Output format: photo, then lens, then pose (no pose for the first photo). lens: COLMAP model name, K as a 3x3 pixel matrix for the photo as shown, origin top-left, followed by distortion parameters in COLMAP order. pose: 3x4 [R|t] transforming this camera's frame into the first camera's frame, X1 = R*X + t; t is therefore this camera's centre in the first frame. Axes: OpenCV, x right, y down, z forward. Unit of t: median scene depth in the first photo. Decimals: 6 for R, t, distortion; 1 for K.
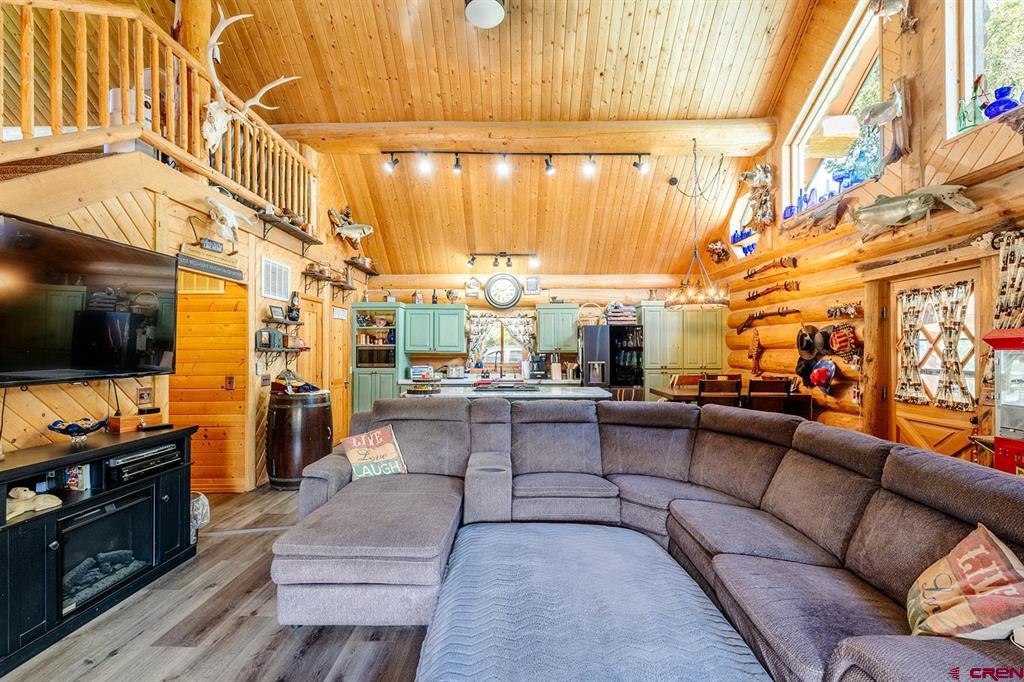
lens RADIAL K [[450.8, 0, 515.6], [0, 450.8, 349.2], [0, 0, 1]] dist [0.000073, 0.000040]
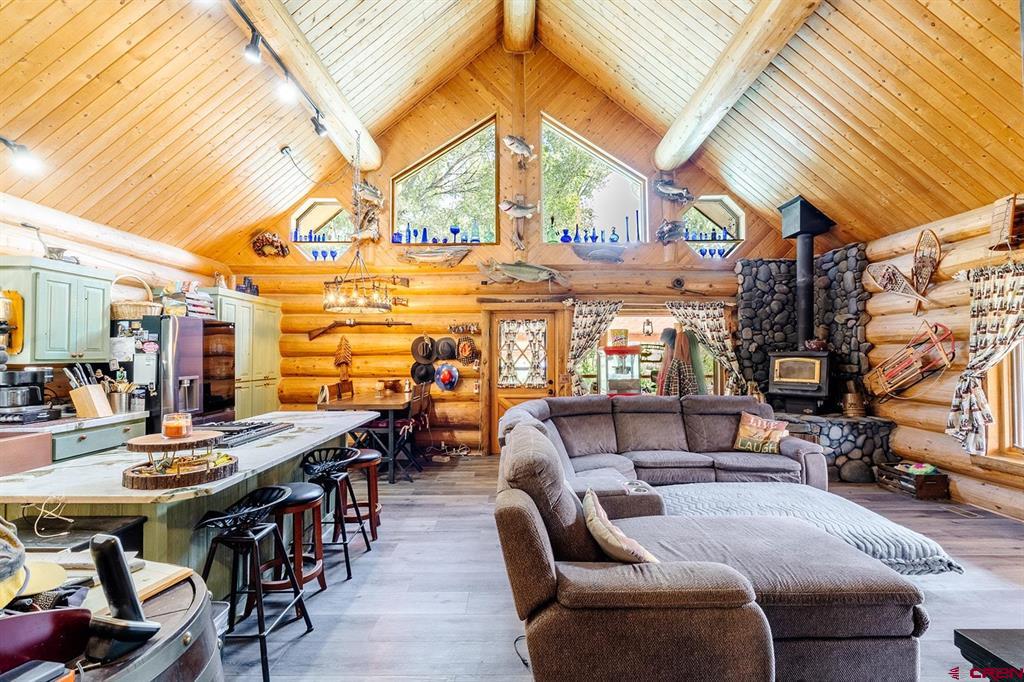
lens RADIAL K [[454.1, 0, 505.4], [0, 454.1, 342.6], [0, 0, 1]] dist [-0.000501, -0.000071]
pose [[-0.015284, 0.028284, 0.999483, -0.408357], [0.003210, 0.999596, -0.028238, 0.000142], [-0.999878, 0.002776, -0.015368, 0.536446]]
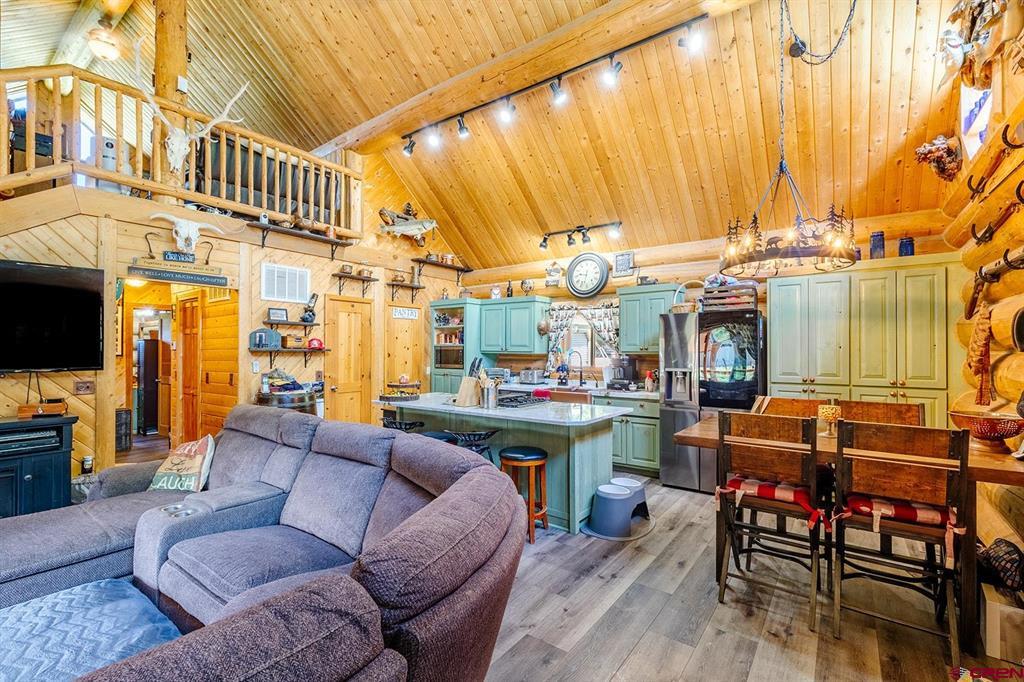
lens RADIAL K [[454.1, 0, 505.4], [0, 454.1, 342.6], [0, 0, 1]] dist [-0.000501, -0.000071]
pose [[0.807983, -0.007534, -0.589158, 0.337317], [-0.002082, 0.999876, -0.015641, 0.000578], [0.589202, 0.013865, 0.807867, 0.293765]]
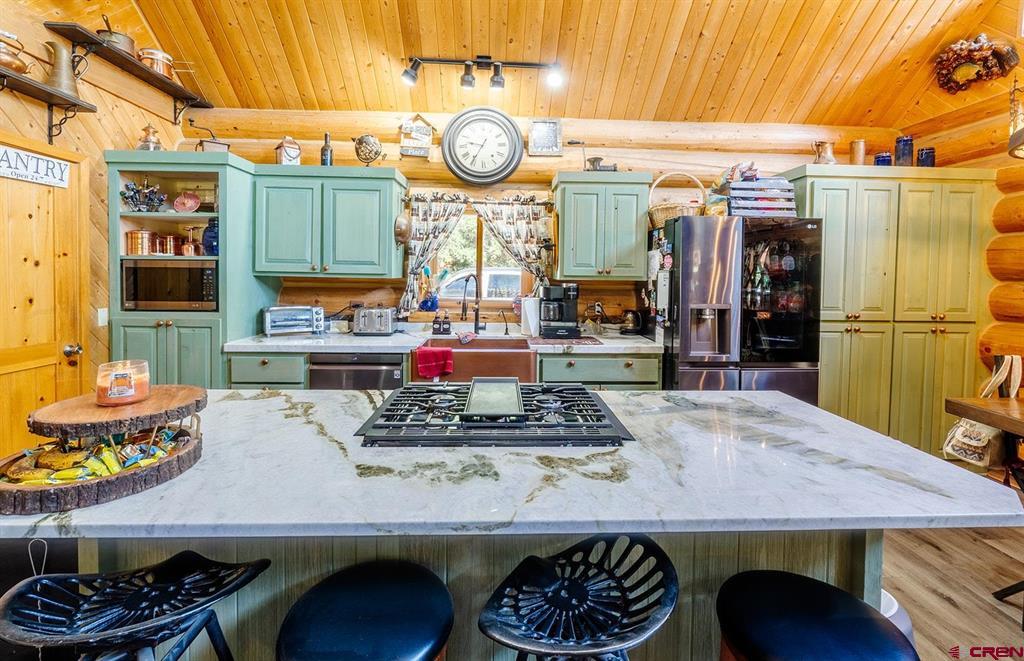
lens RADIAL K [[452.9, 0, 521.6], [0, 452.9, 285.7], [0, 0, 1]] dist [-0.001836, -0.000125]
pose [[0.997613, 0.012629, 0.067893, -0.018194], [-0.014336, 0.999592, 0.024716, 0.002300], [-0.067553, -0.025630, 0.997386, 0.552631]]
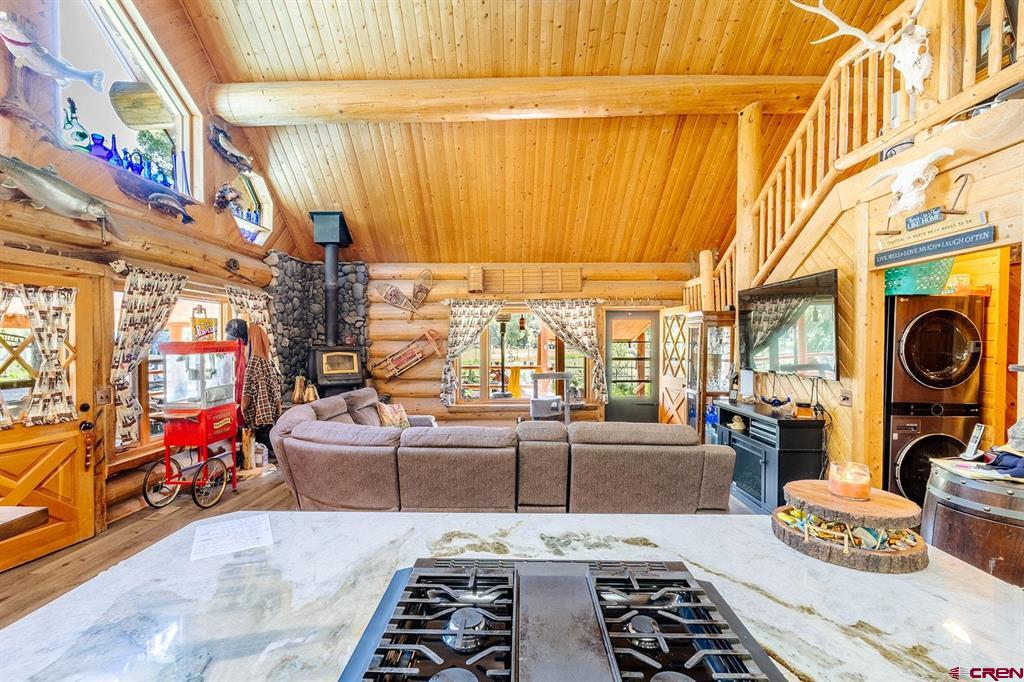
lens RADIAL K [[454.1, 0, 505.4], [0, 454.1, 342.6], [0, 0, 1]] dist [-0.000501, -0.000071]
pose [[-0.999958, -0.002400, 0.008792, -0.000957], [-0.002348, 0.999980, 0.005842, -0.017694], [-0.008805, 0.005821, -0.999944, 0.899245]]
